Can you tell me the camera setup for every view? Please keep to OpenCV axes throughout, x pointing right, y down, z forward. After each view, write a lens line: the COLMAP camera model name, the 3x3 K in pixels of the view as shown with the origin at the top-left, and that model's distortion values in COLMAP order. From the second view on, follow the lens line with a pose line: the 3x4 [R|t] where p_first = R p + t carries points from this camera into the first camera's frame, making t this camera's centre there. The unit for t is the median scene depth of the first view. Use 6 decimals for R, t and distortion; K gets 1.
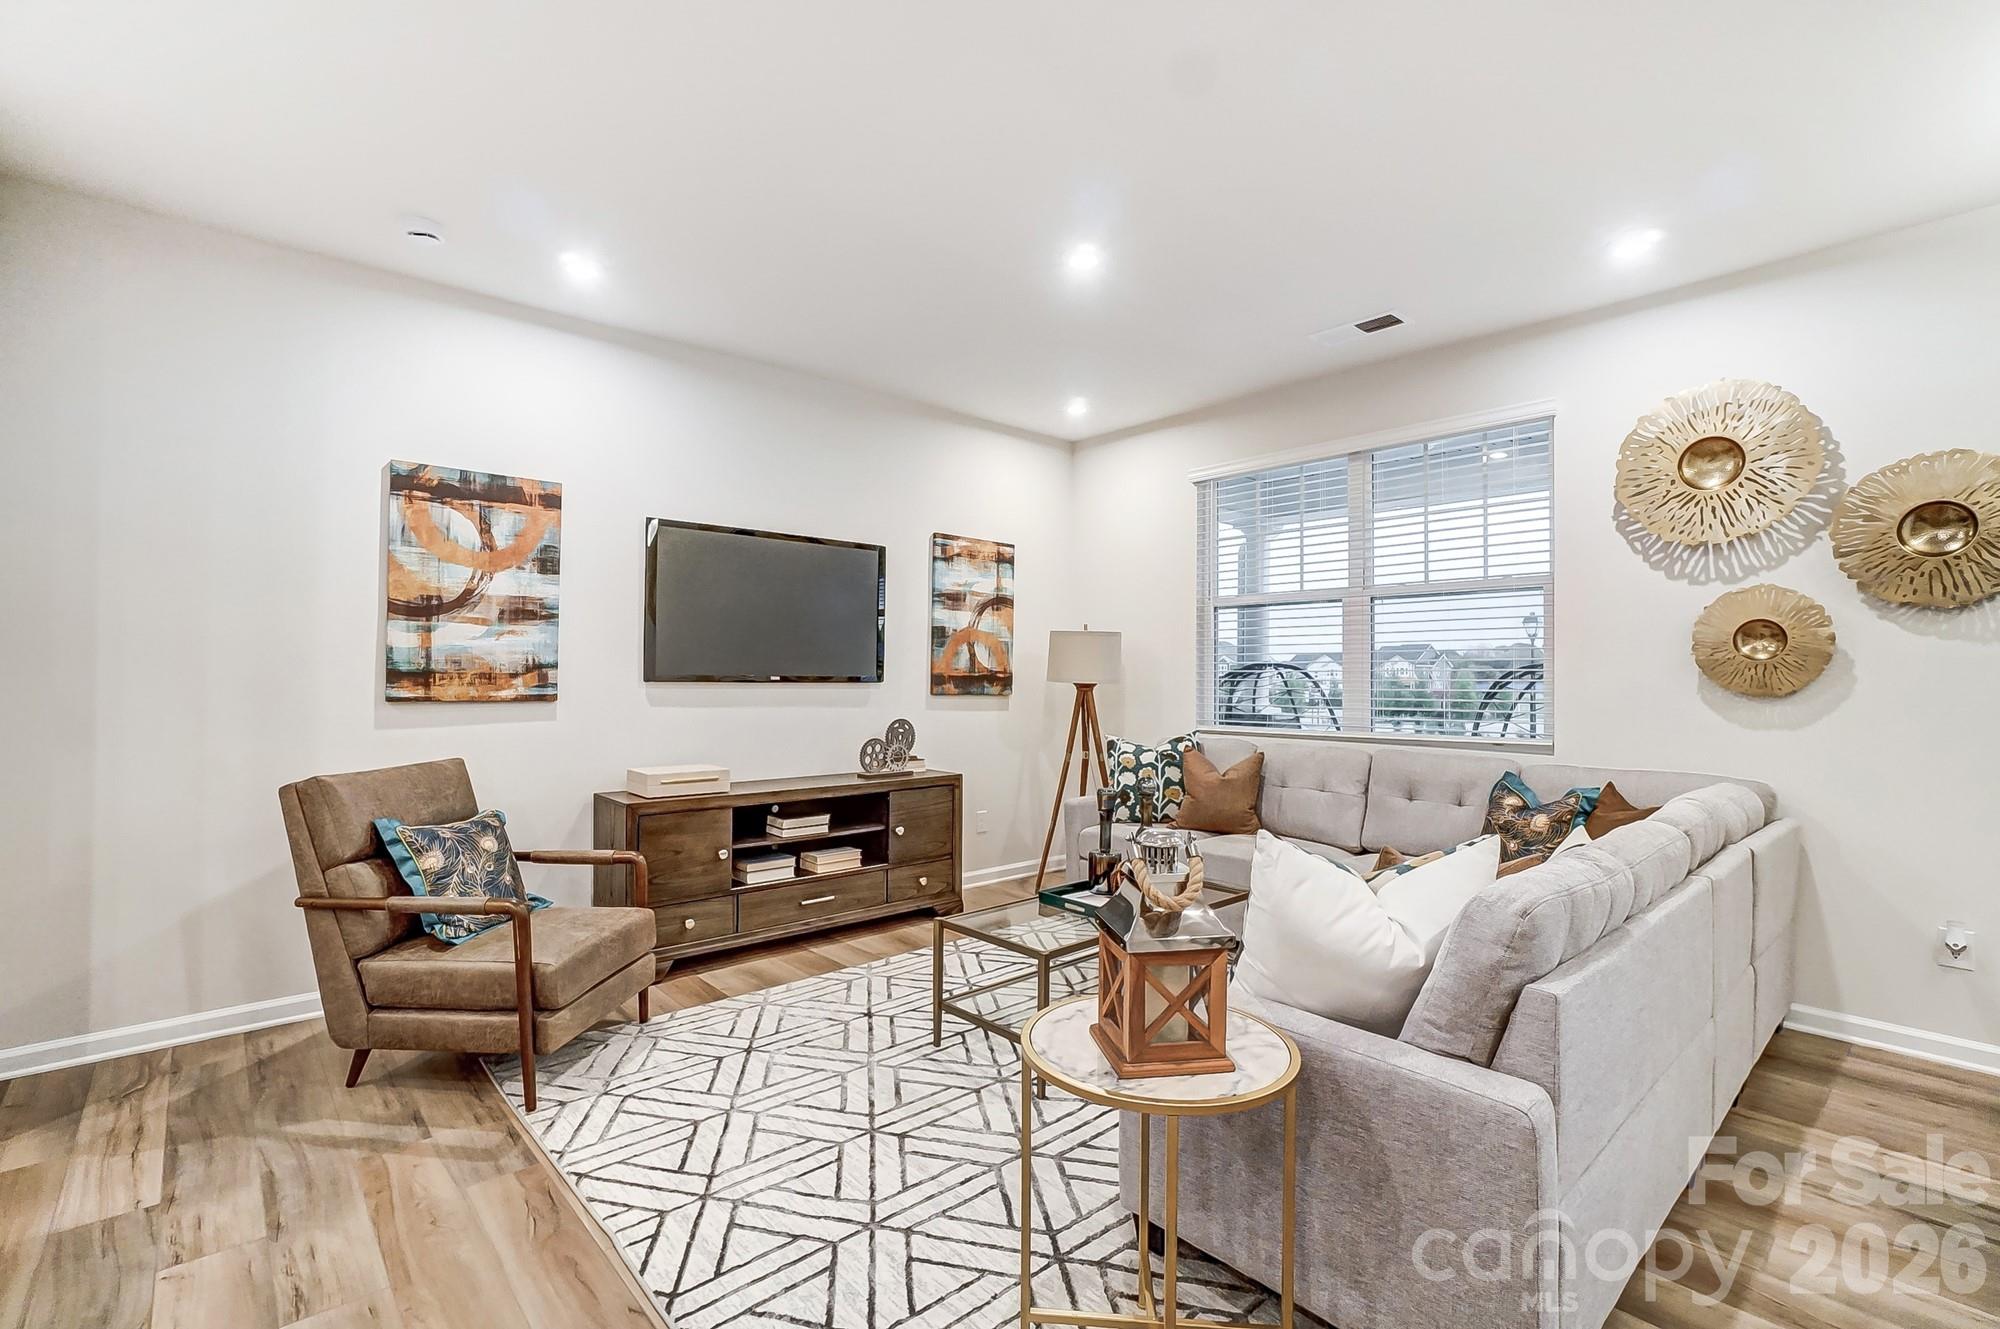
lens RADIAL K [[891.9, 0, 986.3], [0, 891.9, 671.4], [0, 0, 1]] dist [-0.022286, 0.000012]
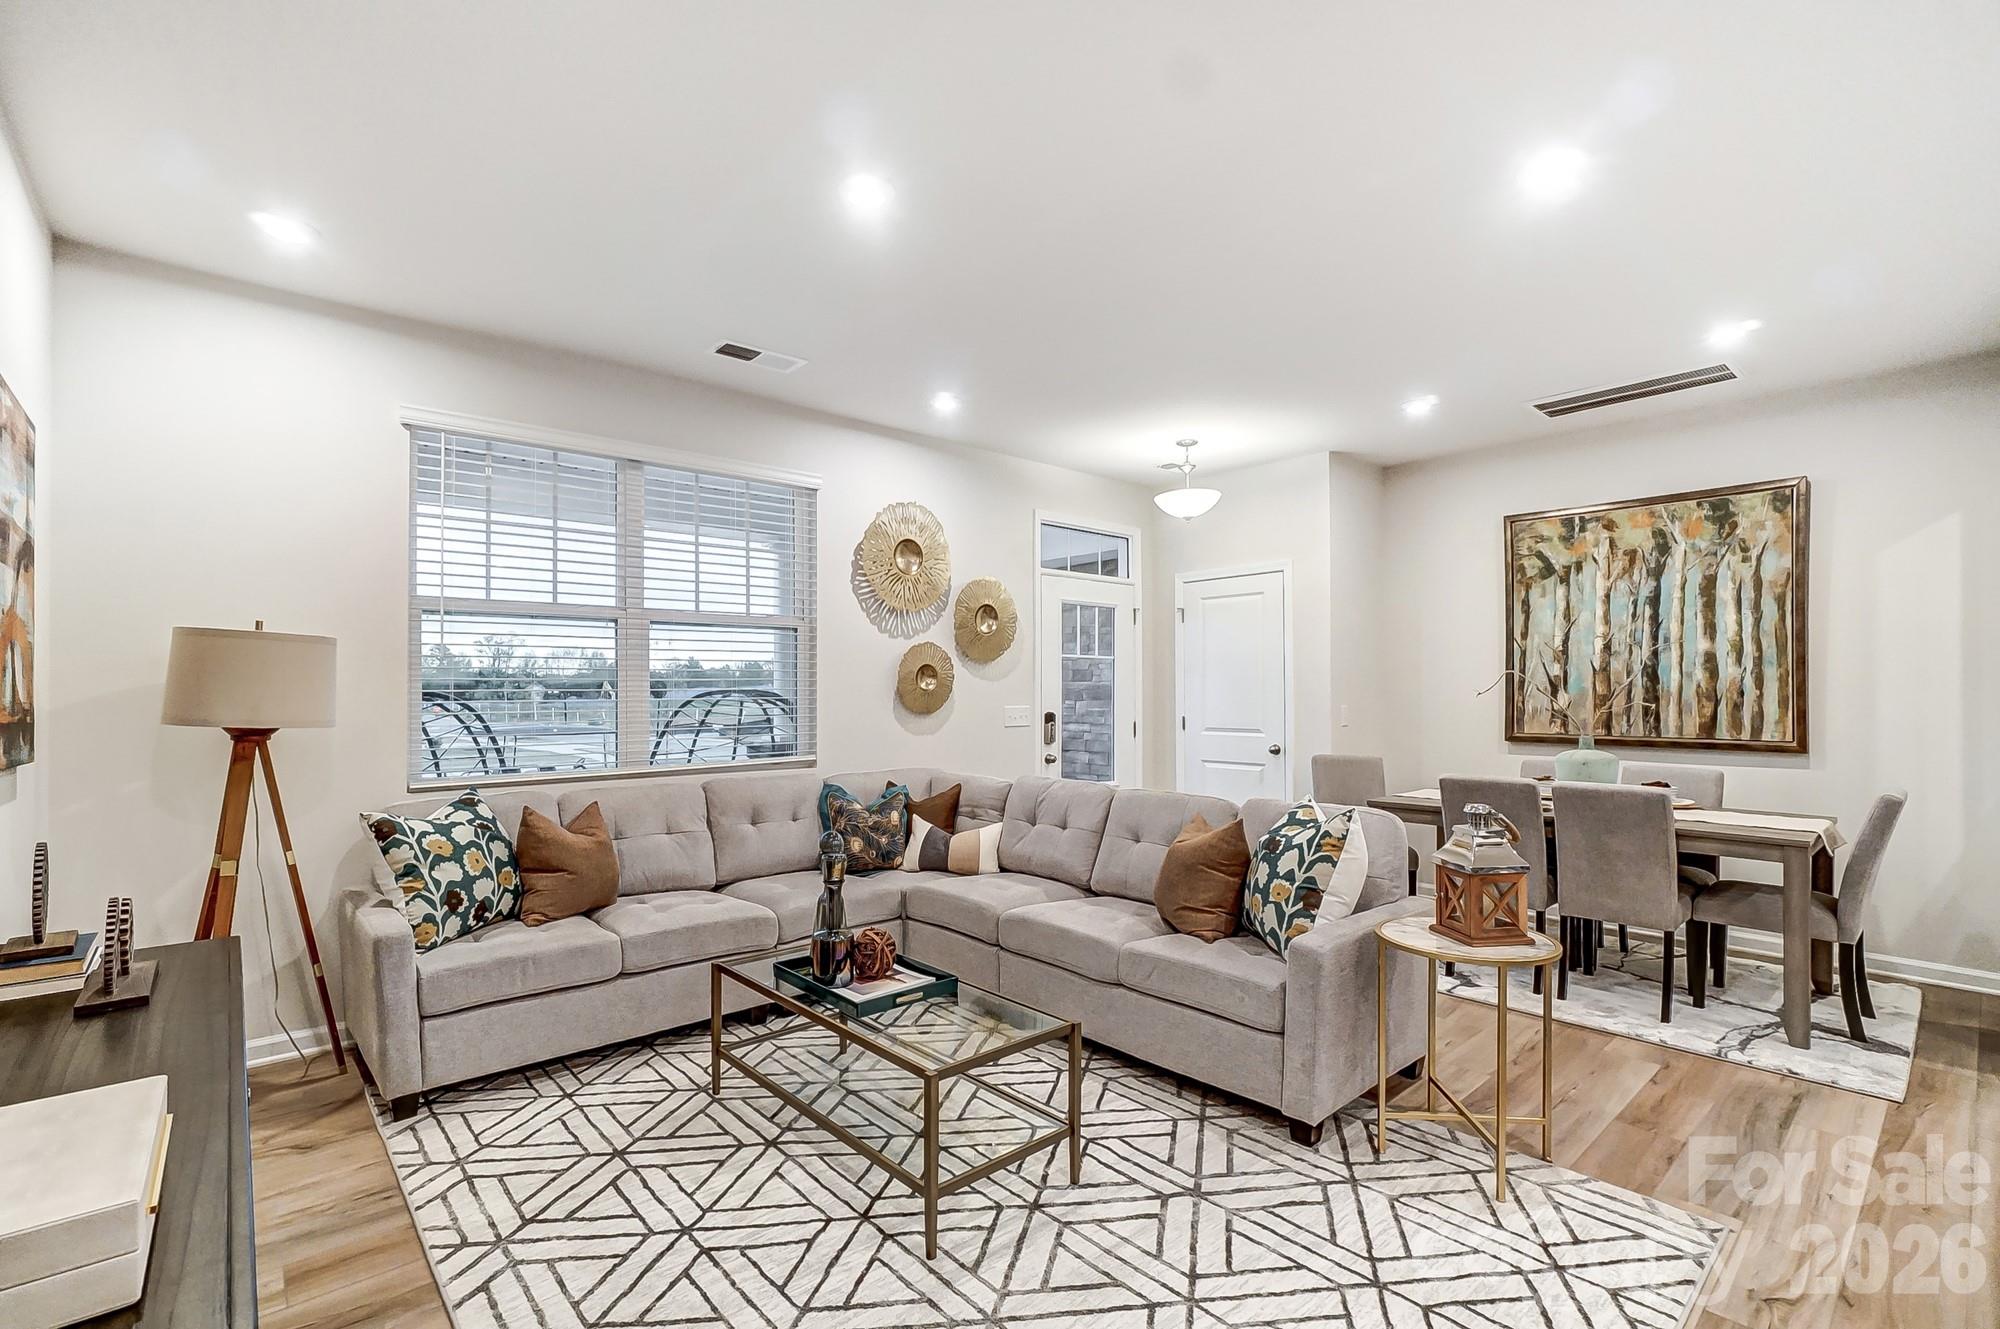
lens RADIAL K [[891.9, 0, 986.3], [0, 891.9, 671.4], [0, 0, 1]] dist [-0.022286, 0.000012]
pose [[0.014260, 0.017503, 0.999745, -0.629824], [0.000450, 0.999847, -0.017511, -0.017390], [-0.999898, 0.000699, 0.014250, 0.800841]]
